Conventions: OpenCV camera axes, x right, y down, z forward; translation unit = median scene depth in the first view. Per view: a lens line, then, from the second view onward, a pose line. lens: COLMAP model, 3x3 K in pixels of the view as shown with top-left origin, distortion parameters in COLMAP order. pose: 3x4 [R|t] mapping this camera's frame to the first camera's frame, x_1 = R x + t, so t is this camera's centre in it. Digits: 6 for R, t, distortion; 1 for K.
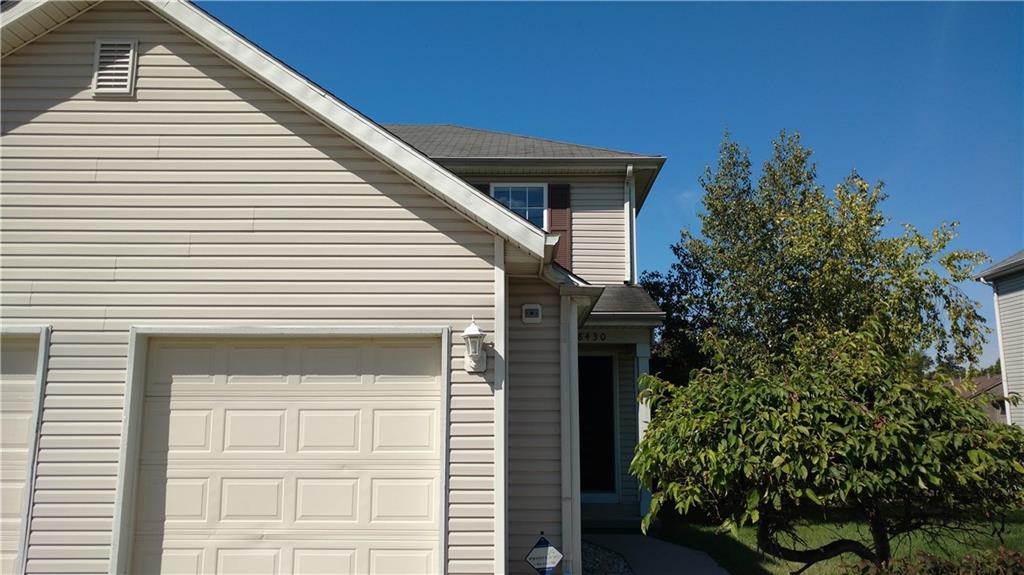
lens RADIAL K [[826.7, 0, 512.0], [0, 826.7, 287.4], [0, 0, 1]] dist [-0.004563, -0.003699]
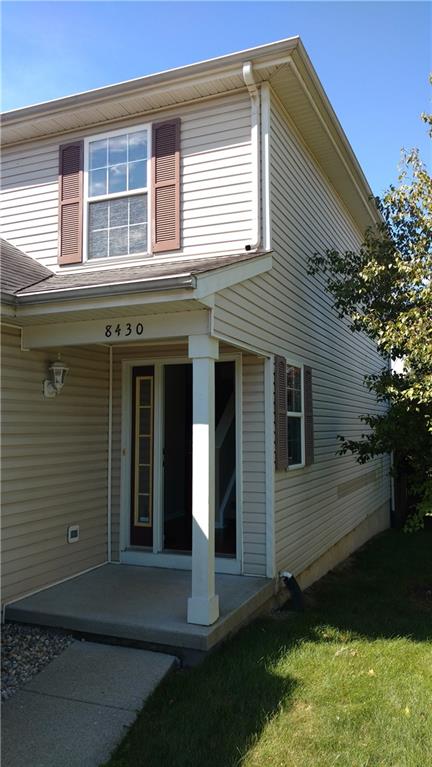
lens RADIAL K [[619.2, 0, 217.2], [0, 619.2, 383.3], [0, 0, 1]] dist [-0.004563, -0.003699]
pose [[0.923321, -0.039117, -0.382032, 0.292485], [0.076348, 0.993639, 0.082782, 0.057209], [0.376364, -0.105602, 0.920434, 0.512623]]
